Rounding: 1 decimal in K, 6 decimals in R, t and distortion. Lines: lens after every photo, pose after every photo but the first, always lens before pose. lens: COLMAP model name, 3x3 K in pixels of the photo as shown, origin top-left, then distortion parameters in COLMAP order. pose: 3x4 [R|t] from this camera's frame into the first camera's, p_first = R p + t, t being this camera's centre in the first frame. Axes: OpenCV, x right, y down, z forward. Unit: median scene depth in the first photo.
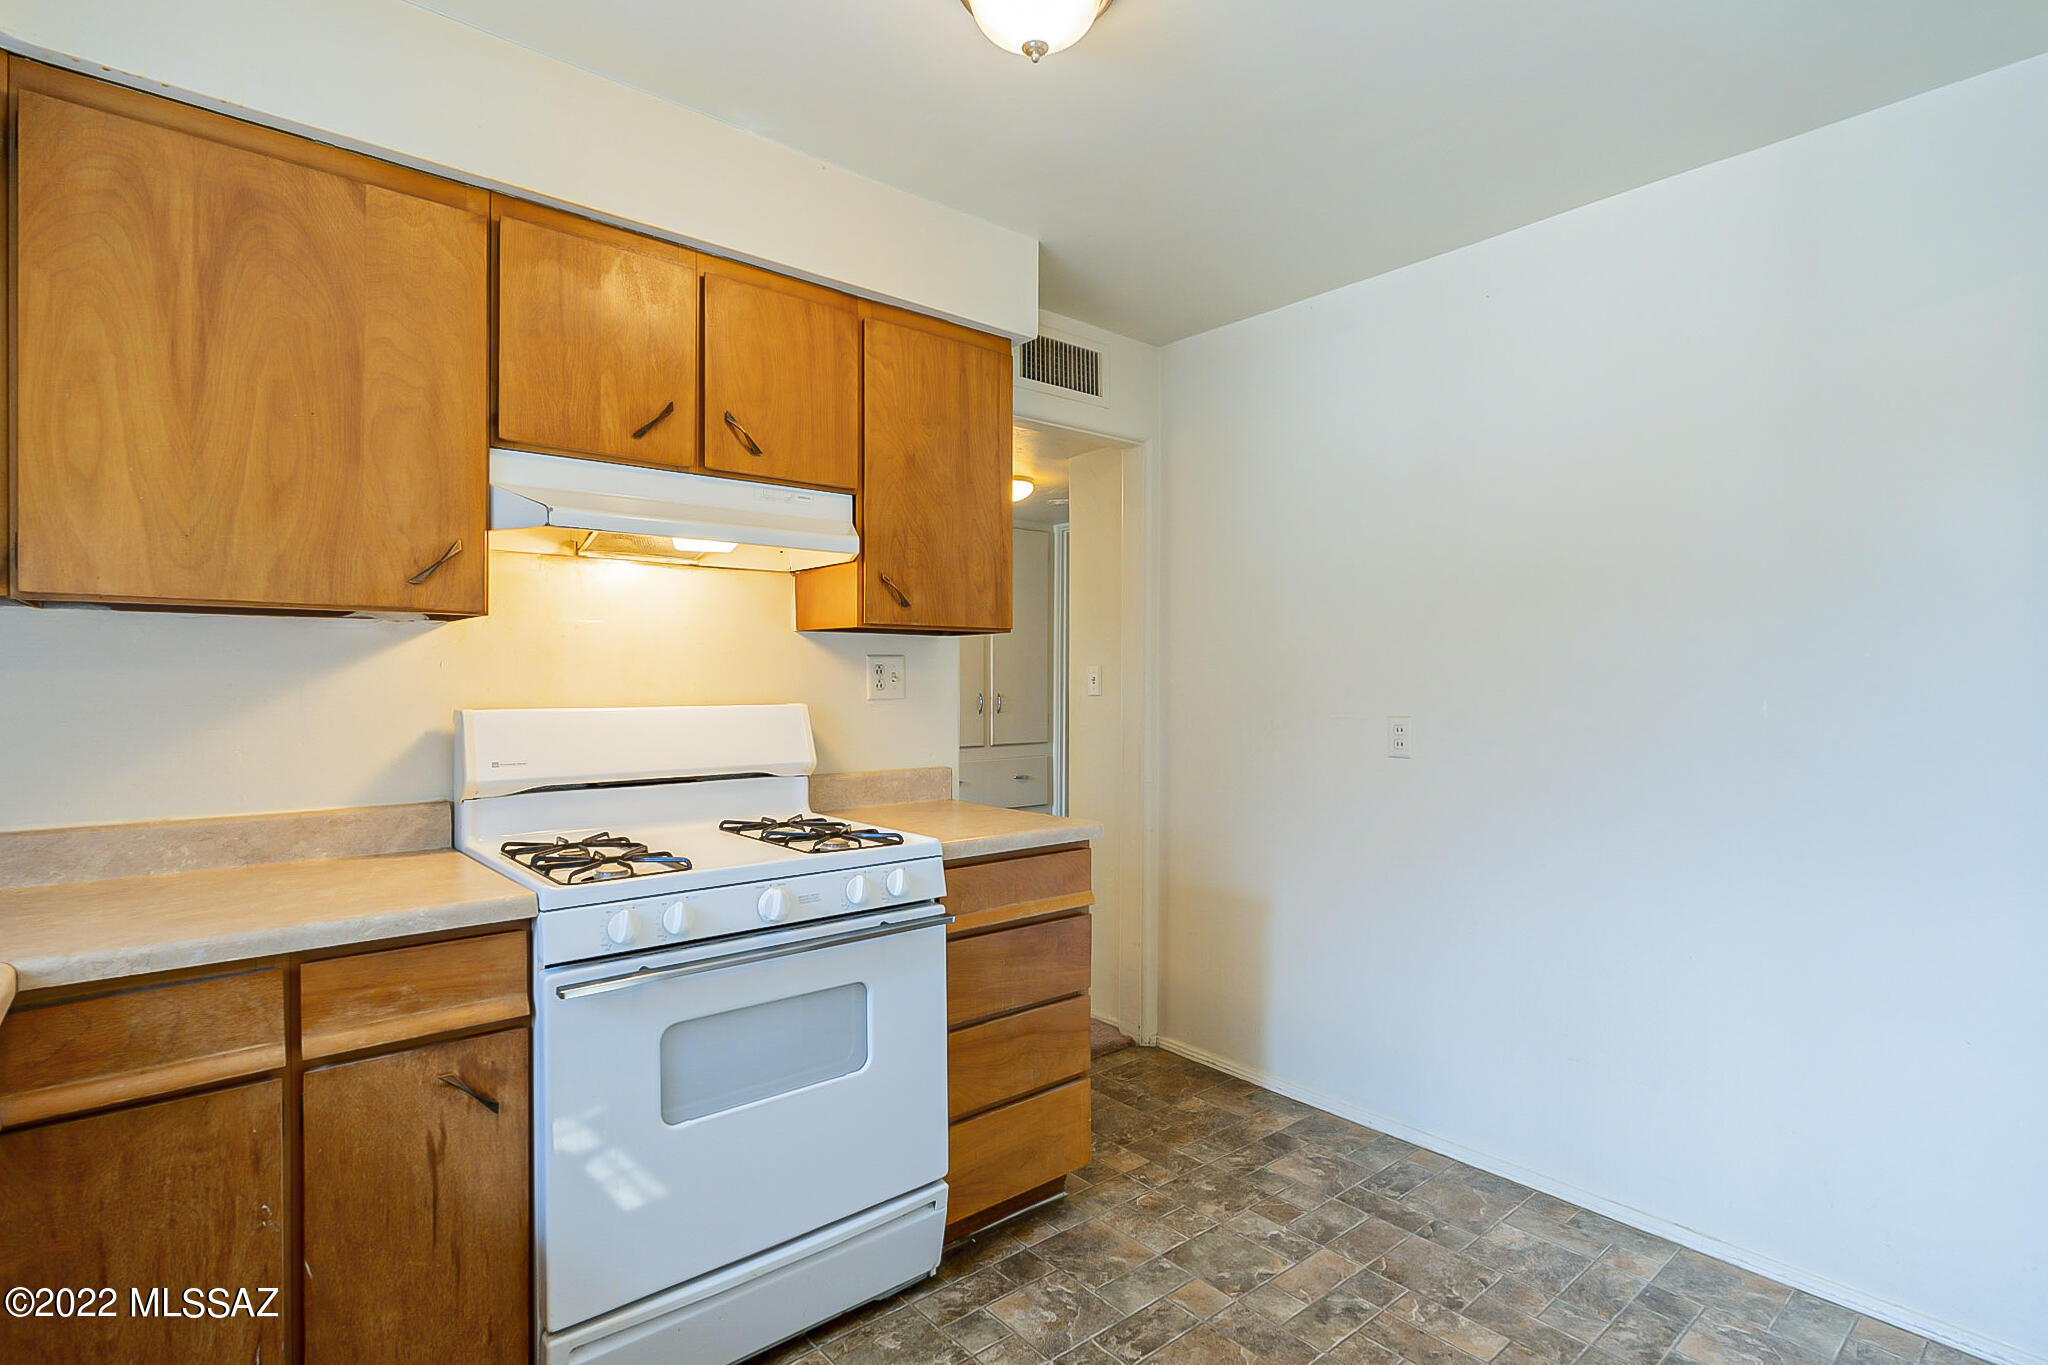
lens RADIAL K [[995.8, 0, 1024.0], [0, 995.8, 682.5], [0, 0, 1]] dist [-0.003641, 0.000749]
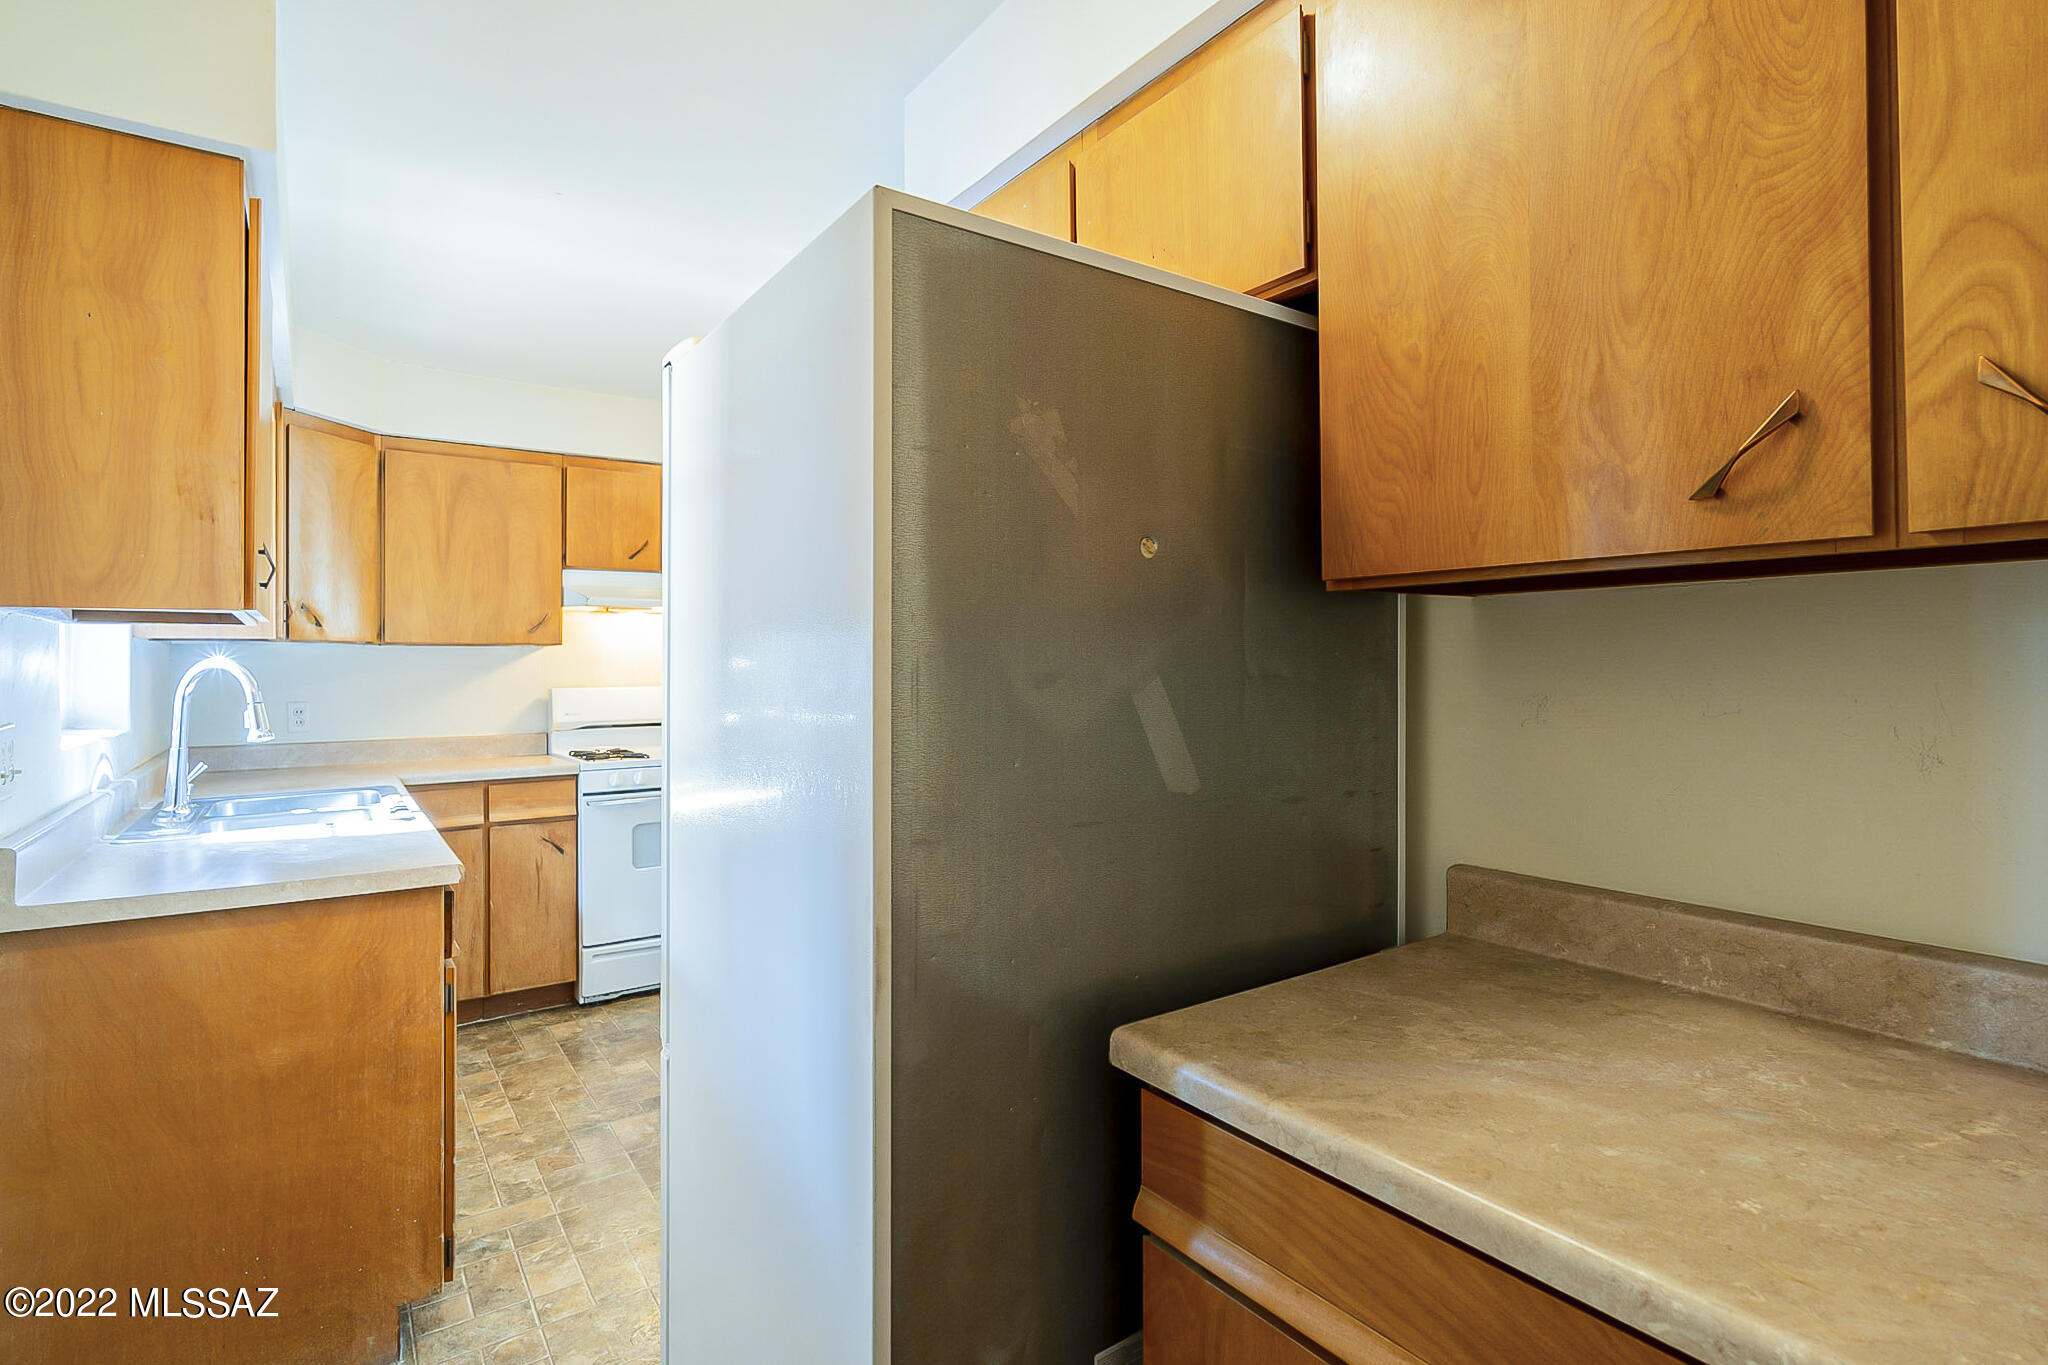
lens RADIAL K [[998.5, 0, 1018.0], [0, 998.5, 655.6], [0, 0, 1]] dist [0.000272, 0.000579]
pose [[0.995707, -0.006663, -0.092322, 0.652490], [0.005707, 0.999927, -0.010613, -0.014440], [0.092386, 0.010041, 0.995673, -1.078638]]
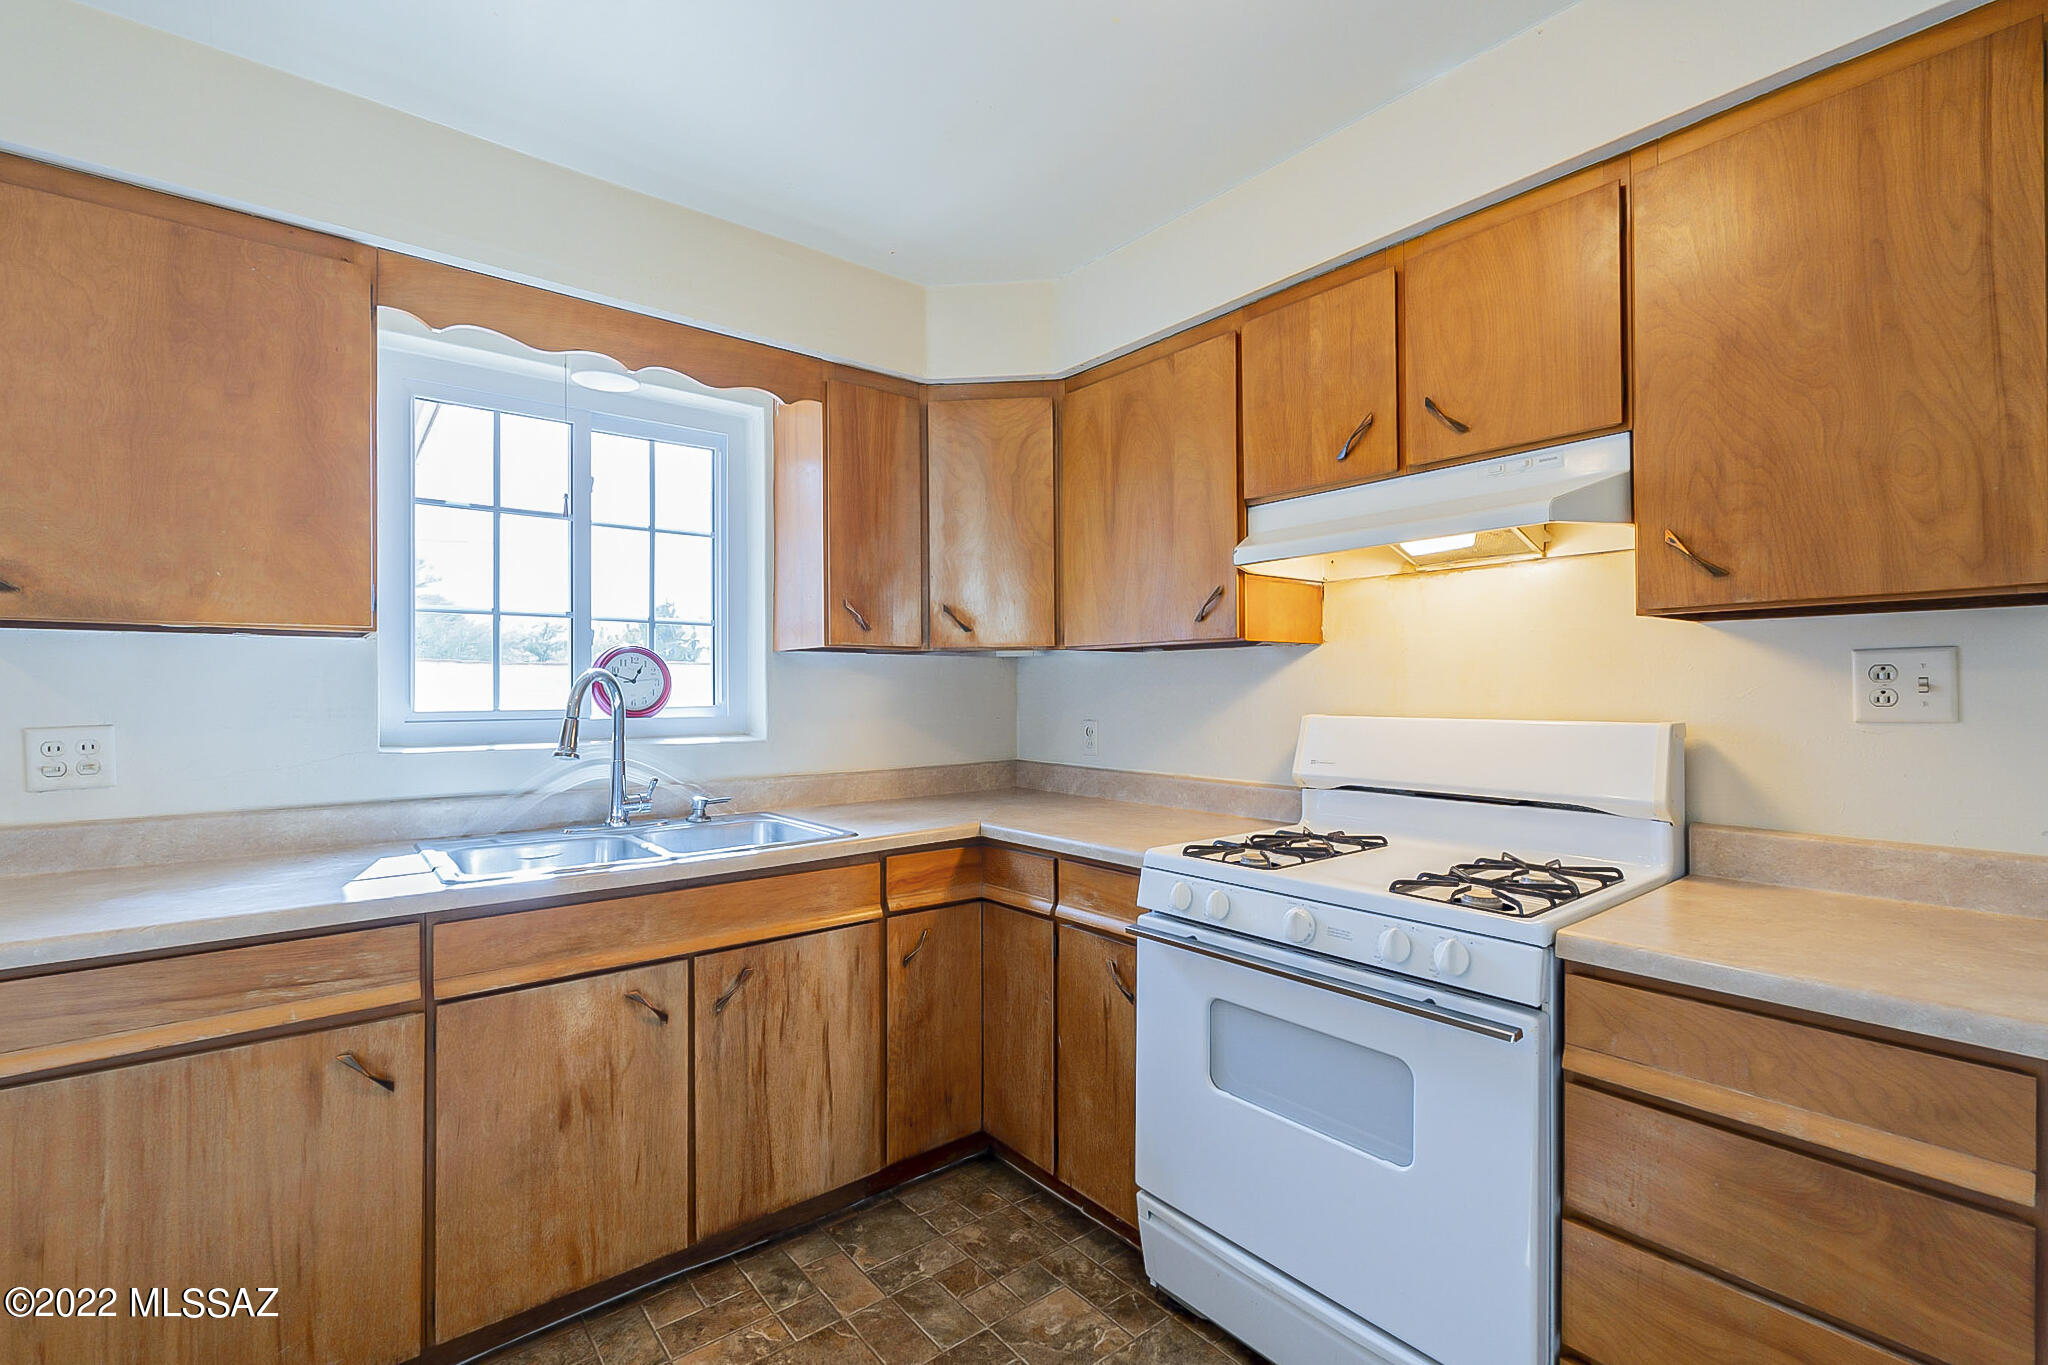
lens RADIAL K [[900.2, 0, 1022.6], [0, 900.2, 686.6], [0, 0, 1]] dist [-0.001803, 0.000483]
pose [[-0.025406, -0.003667, -0.999670, 0.596241], [0.000103, 0.999993, -0.003670, -0.003961], [0.999677, -0.000197, -0.025406, 0.718724]]
